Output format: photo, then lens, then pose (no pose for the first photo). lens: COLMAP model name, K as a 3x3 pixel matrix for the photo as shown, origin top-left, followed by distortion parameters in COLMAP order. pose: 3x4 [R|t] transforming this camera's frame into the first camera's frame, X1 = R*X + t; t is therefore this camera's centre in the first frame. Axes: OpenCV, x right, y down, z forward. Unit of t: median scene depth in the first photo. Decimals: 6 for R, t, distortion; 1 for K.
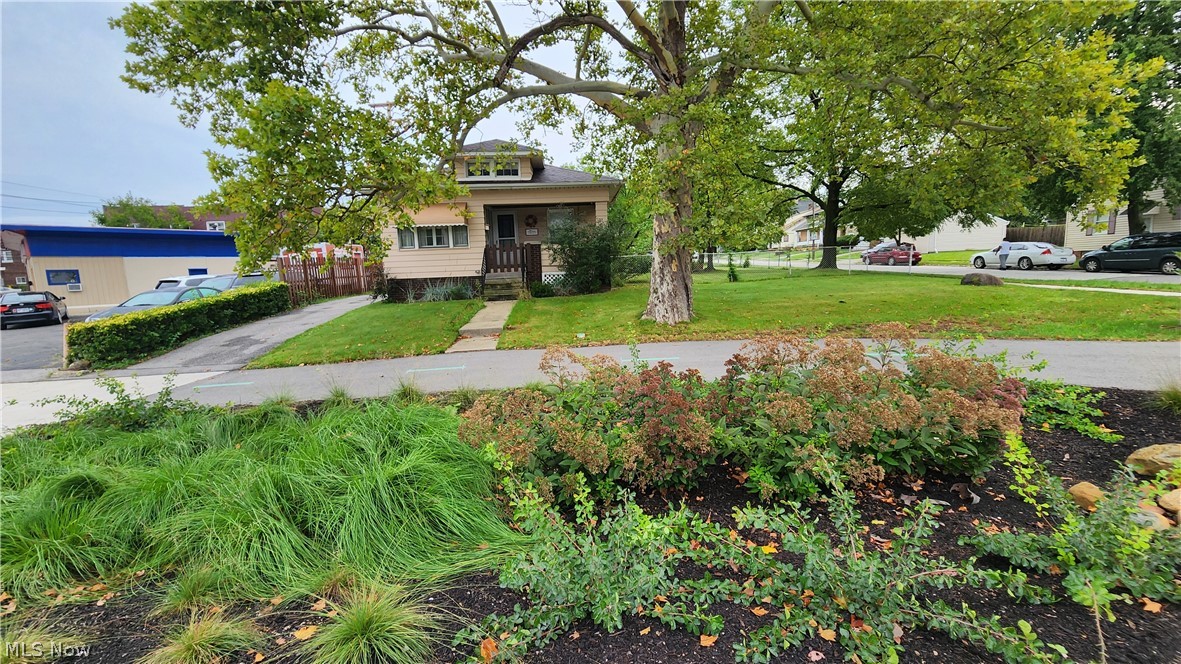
lens RADIAL K [[481.9, 0, 590.5], [0, 481.9, 332.0], [0, 0, 1]] dist [0.001504, -0.002982]
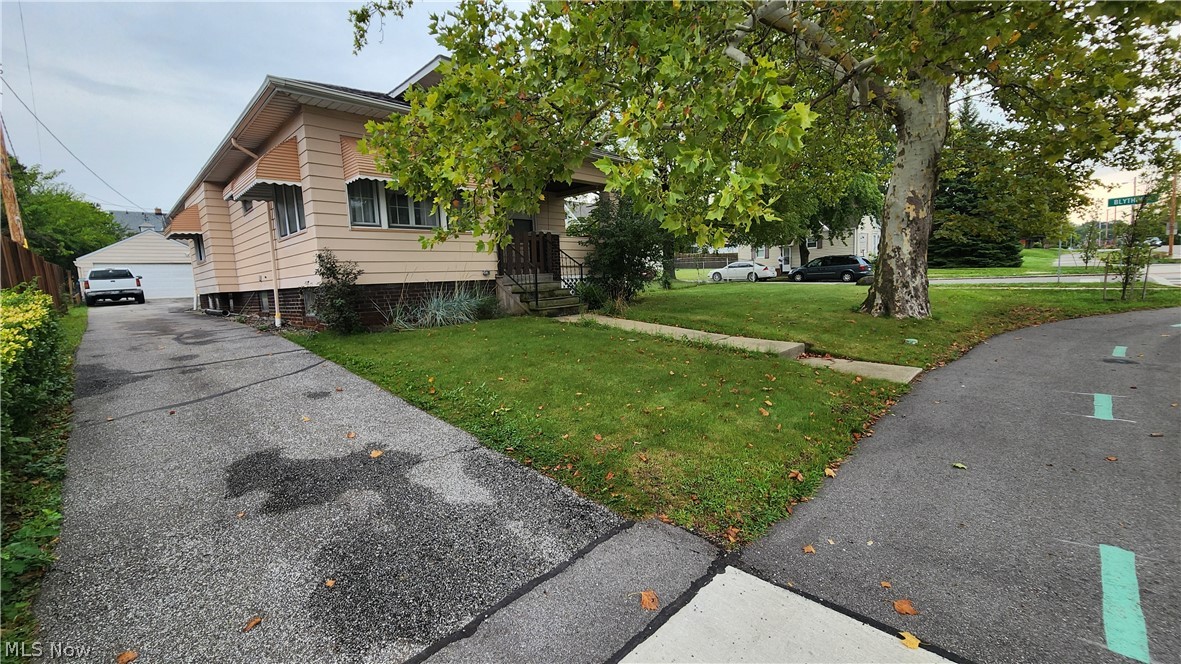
lens RADIAL K [[481.9, 0, 590.5], [0, 481.9, 332.0], [0, 0, 1]] dist [0.001504, -0.002982]
pose [[0.744133, -0.068529, 0.664507, -0.549971], [0.101318, 0.994795, -0.010868, -0.031128], [-0.660303, 0.075414, 0.747203, 0.463882]]
